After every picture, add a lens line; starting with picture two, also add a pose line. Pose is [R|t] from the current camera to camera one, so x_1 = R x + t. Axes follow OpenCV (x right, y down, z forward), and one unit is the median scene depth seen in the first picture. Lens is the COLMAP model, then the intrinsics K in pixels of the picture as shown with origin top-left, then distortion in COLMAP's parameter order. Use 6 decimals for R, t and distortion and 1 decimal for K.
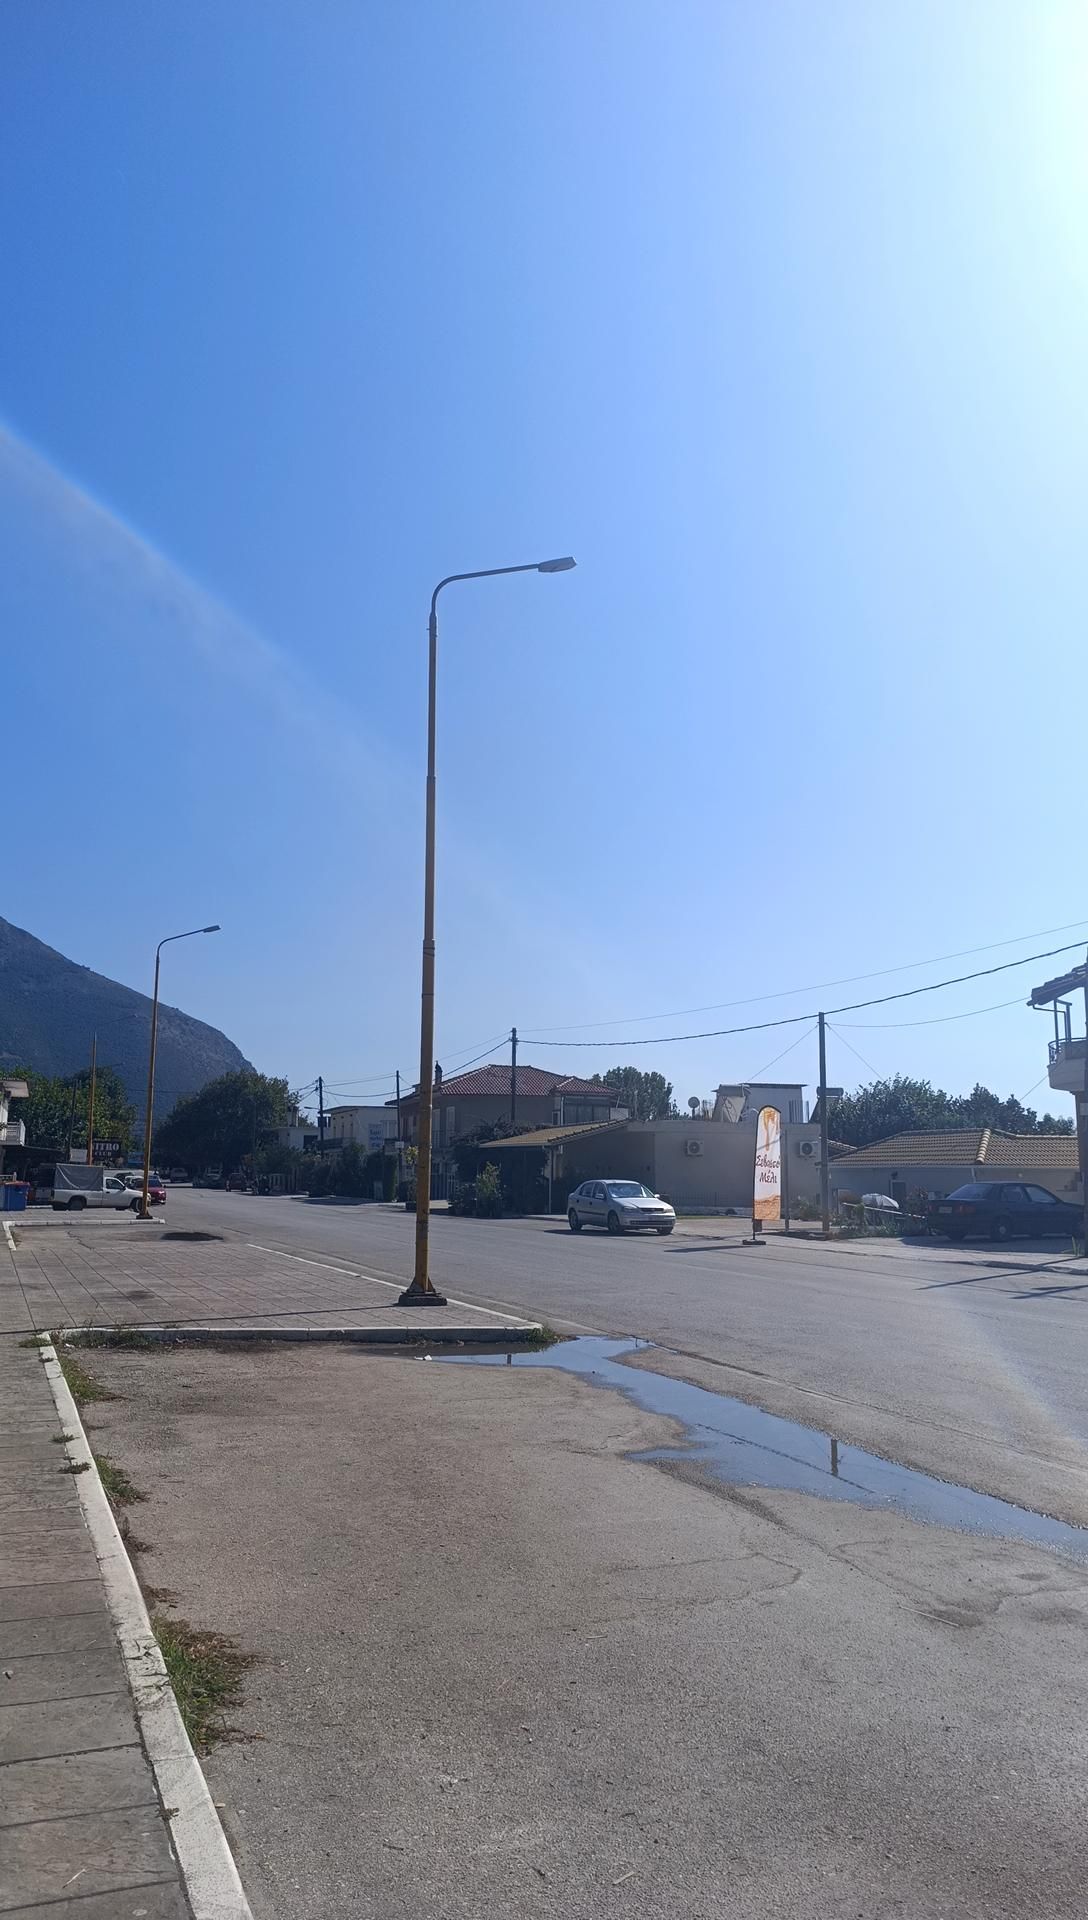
lens RADIAL K [[1253.7, 0, 559.1], [0, 1253.7, 955.5], [0, 0, 1]] dist [0.030207, -0.000023]
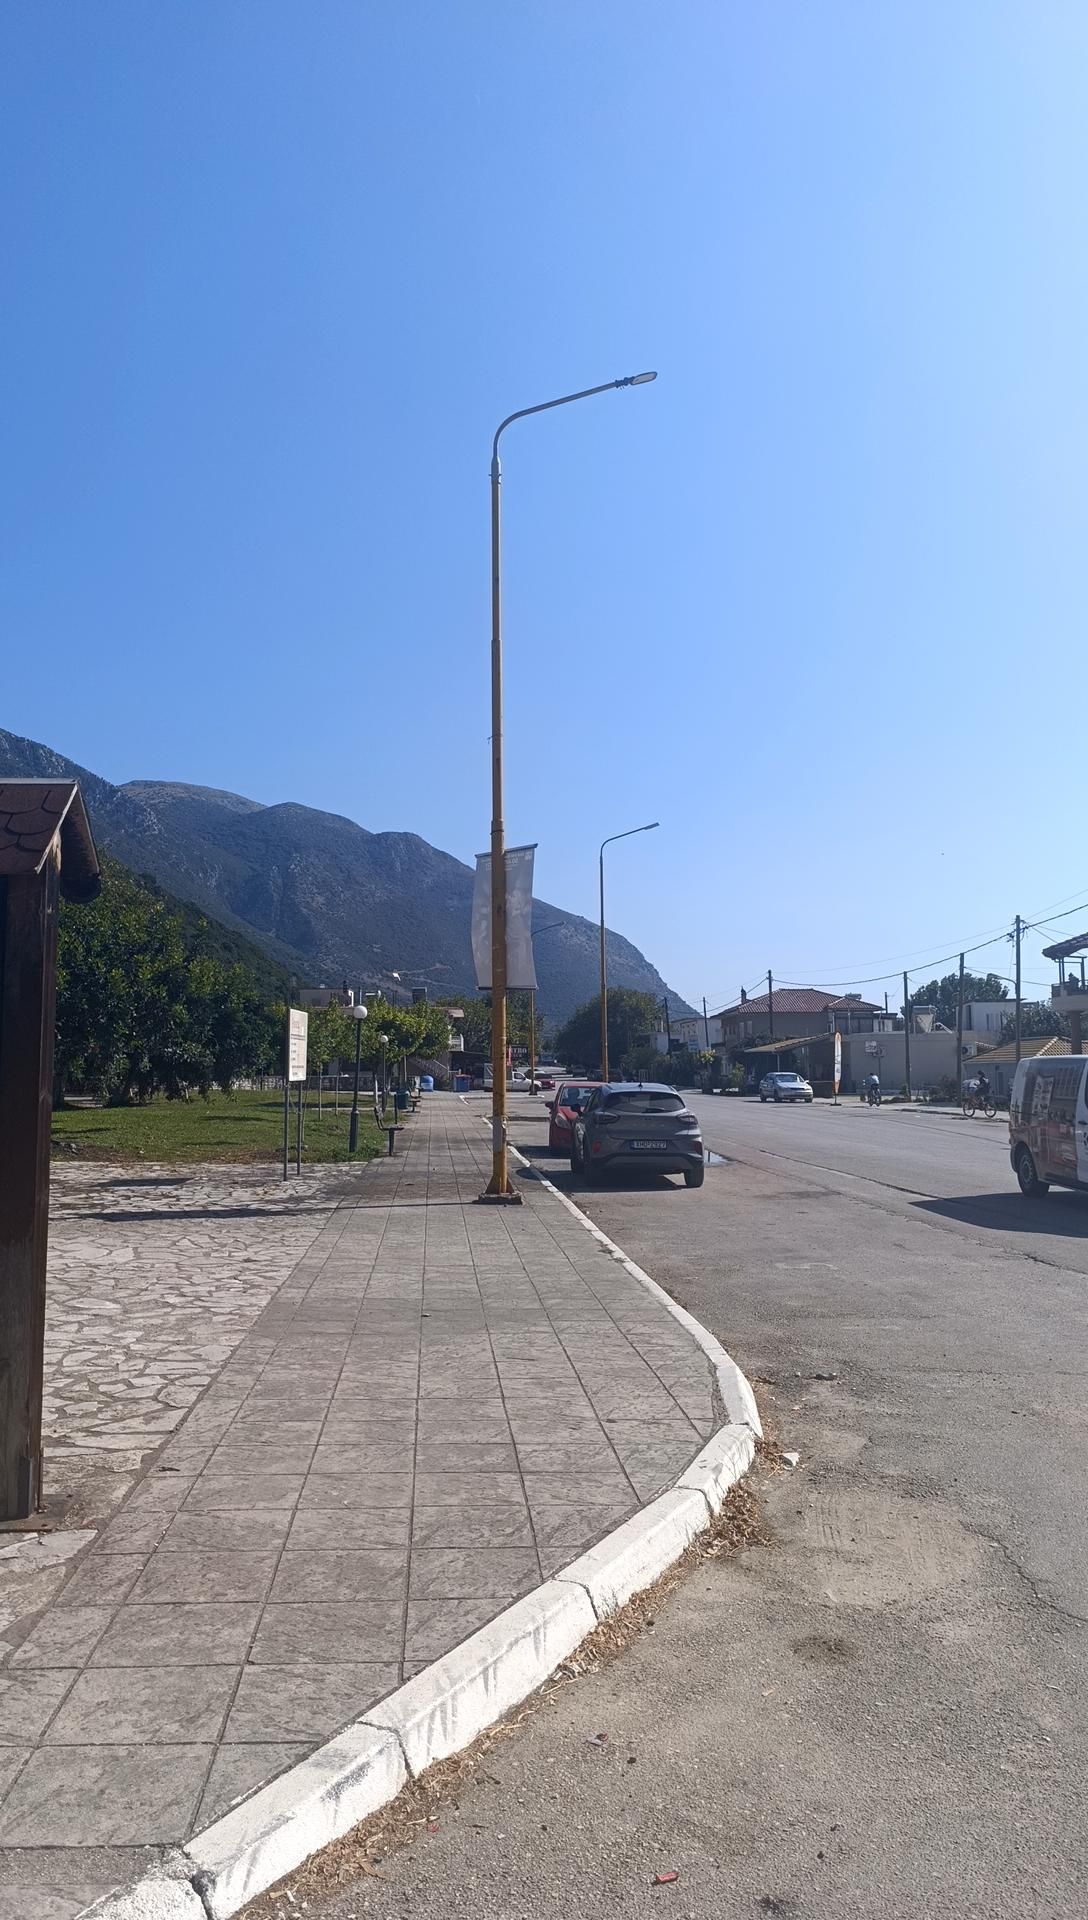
lens RADIAL K [[1251.8, 0, 521.4], [0, 1251.8, 960.6], [0, 0, 1]] dist [-0.003385, 0.001943]
pose [[0.940282, -0.034459, -0.338648, 0.121143], [0.062972, 0.995300, 0.073568, -0.050917], [0.334521, -0.090500, 0.938033, -0.298159]]
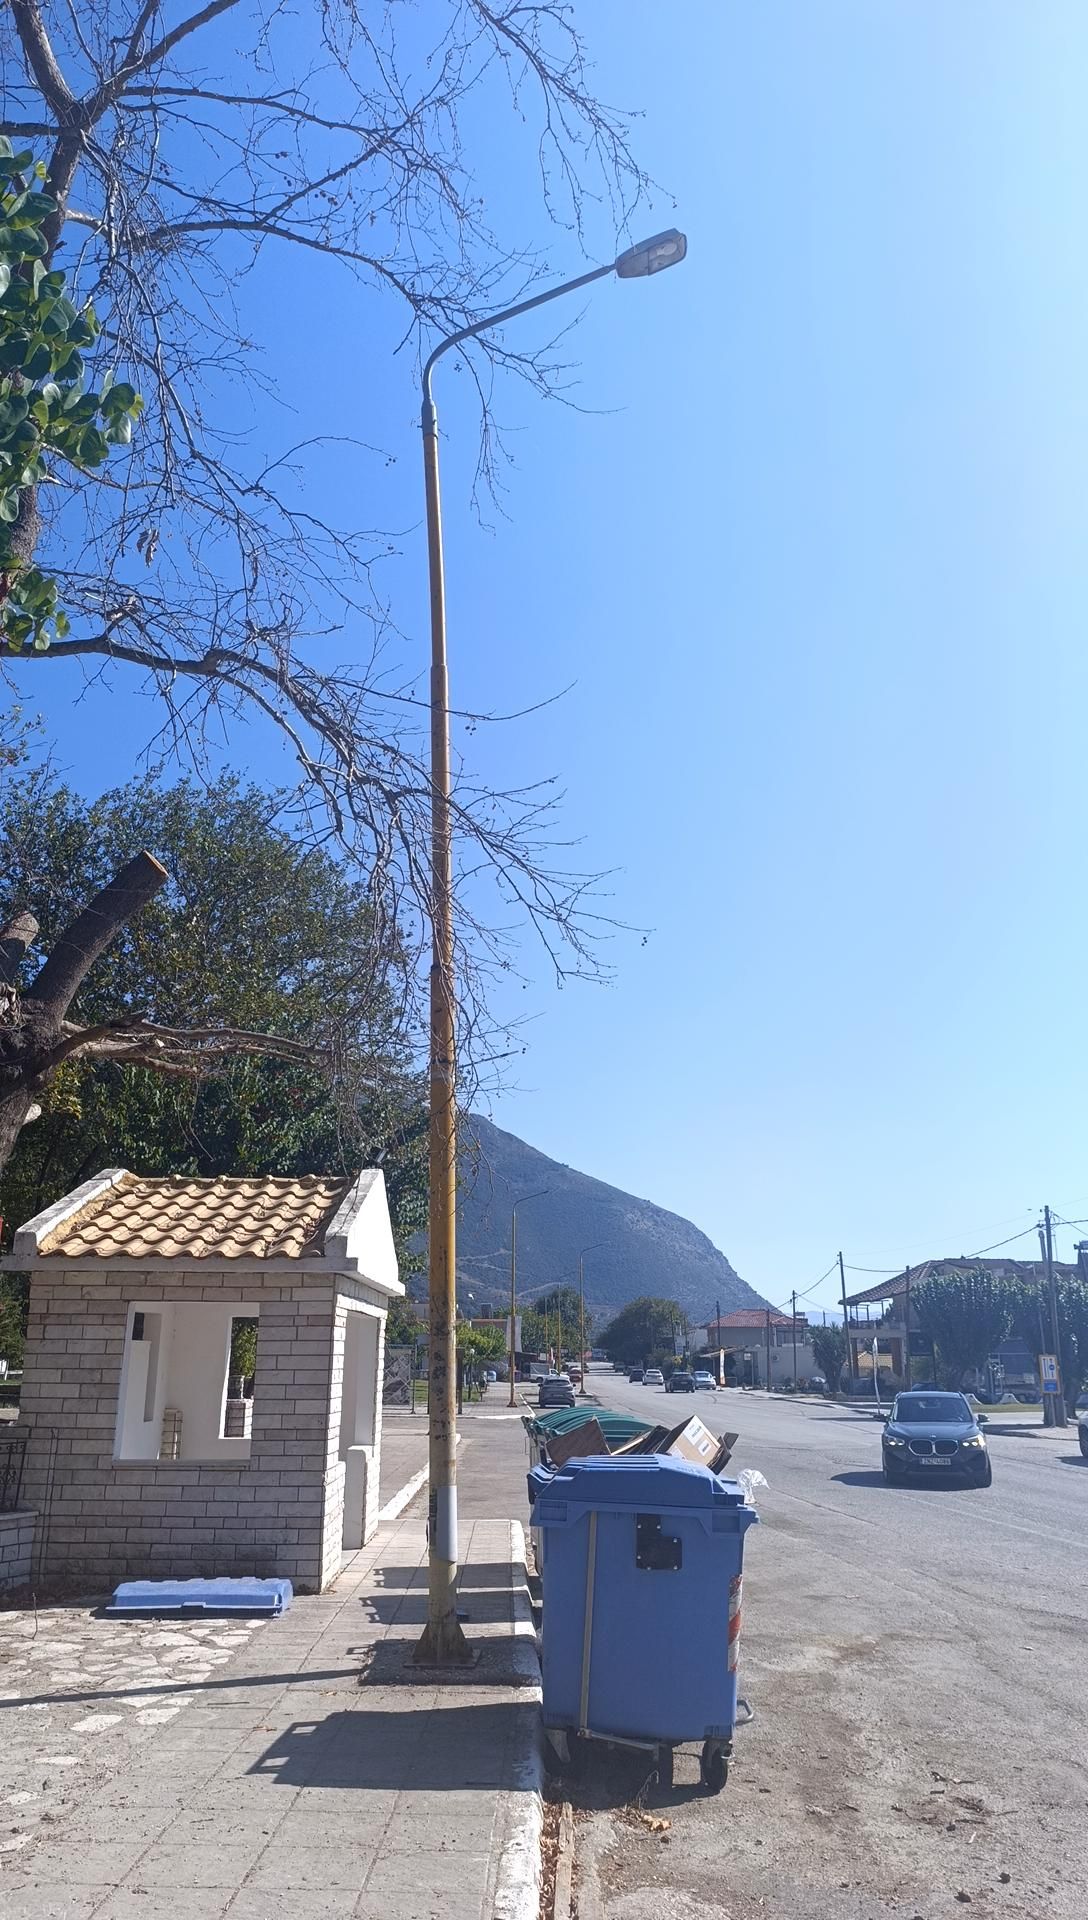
lens RADIAL K [[1270.1, 0, 533.3], [0, 1270.1, 968.7], [0, 0, 1]] dist [0.017870, 0.000111]
pose [[0.925152, -0.109723, -0.363392, 0.360849], [0.061677, 0.988043, -0.141307, -0.147932], [0.374551, 0.108318, 0.920857, -0.829605]]
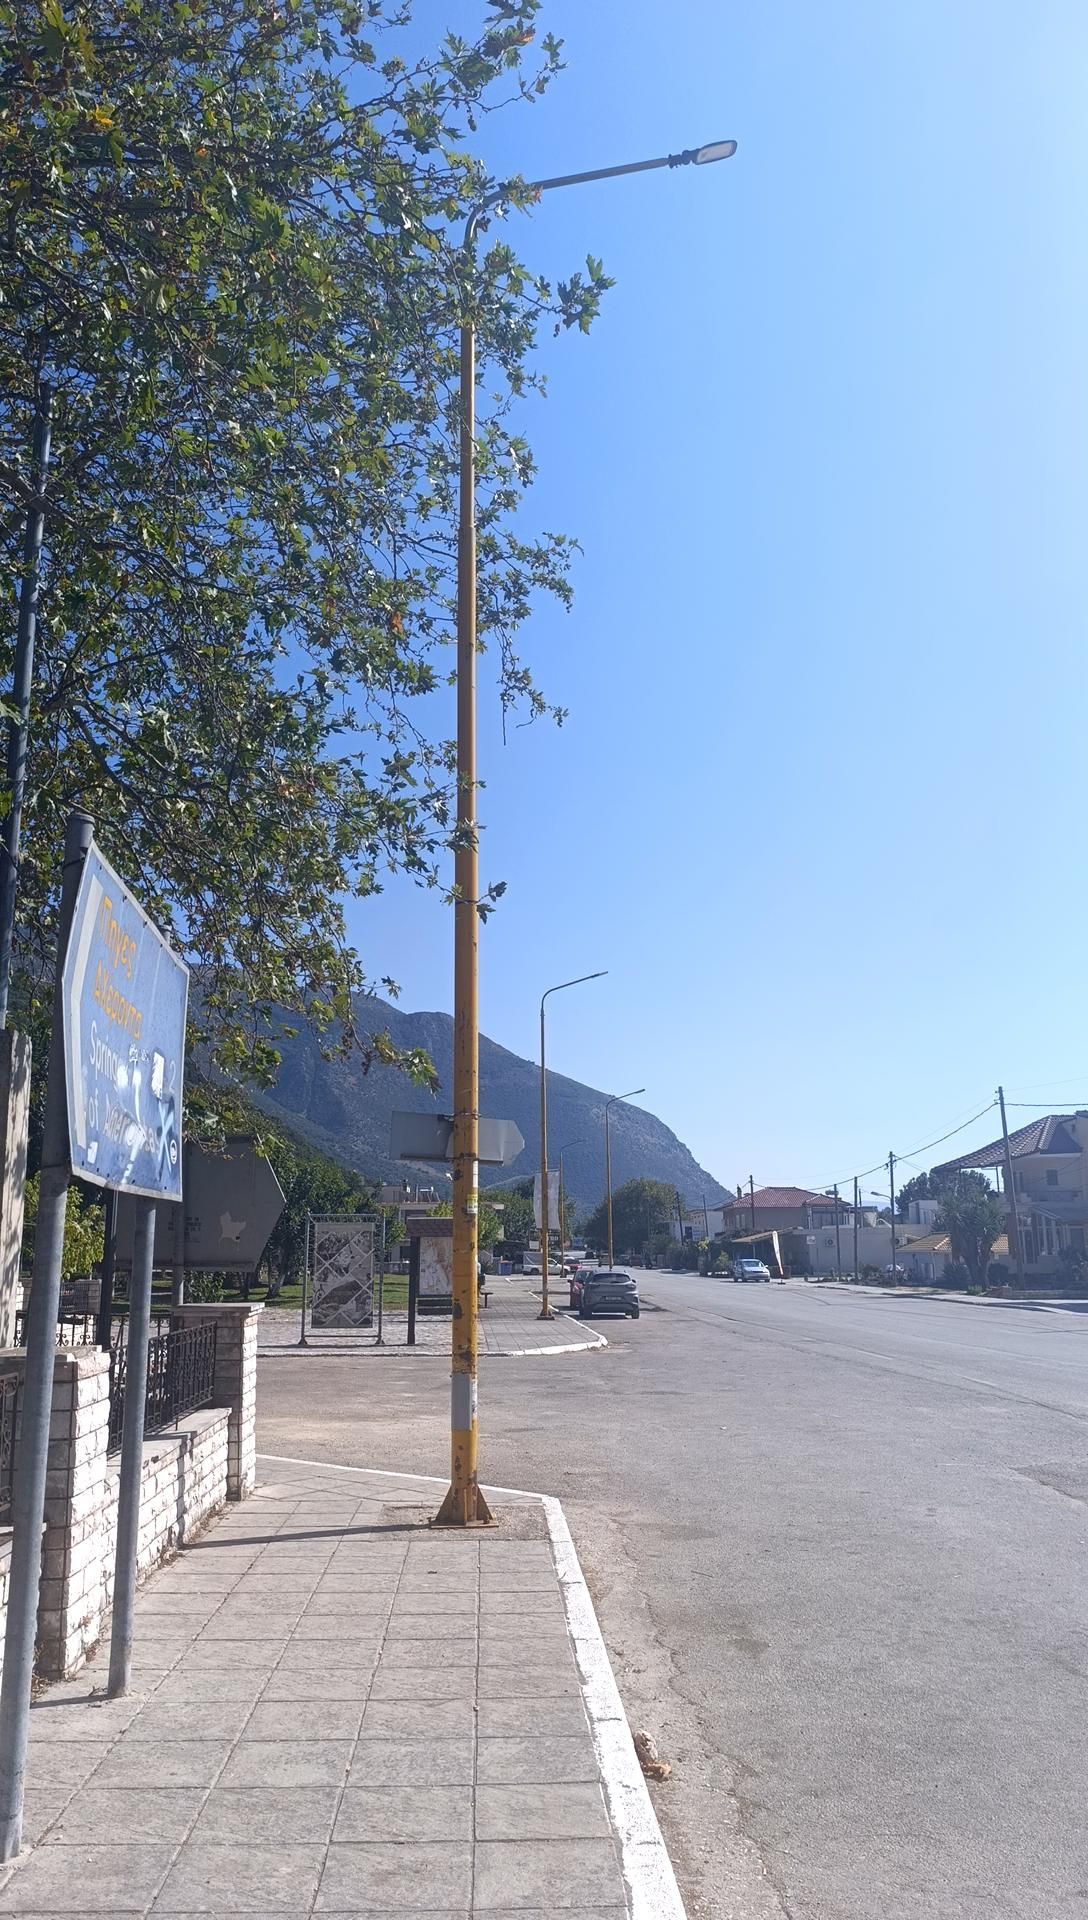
lens RADIAL K [[1253.7, 0, 559.1], [0, 1253.7, 955.5], [0, 0, 1]] dist [0.030207, -0.000023]
pose [[0.941732, -0.086429, -0.325071, 0.211068], [0.066784, 0.995228, -0.071136, -0.096807], [0.329668, 0.045281, 0.943010, -0.542844]]
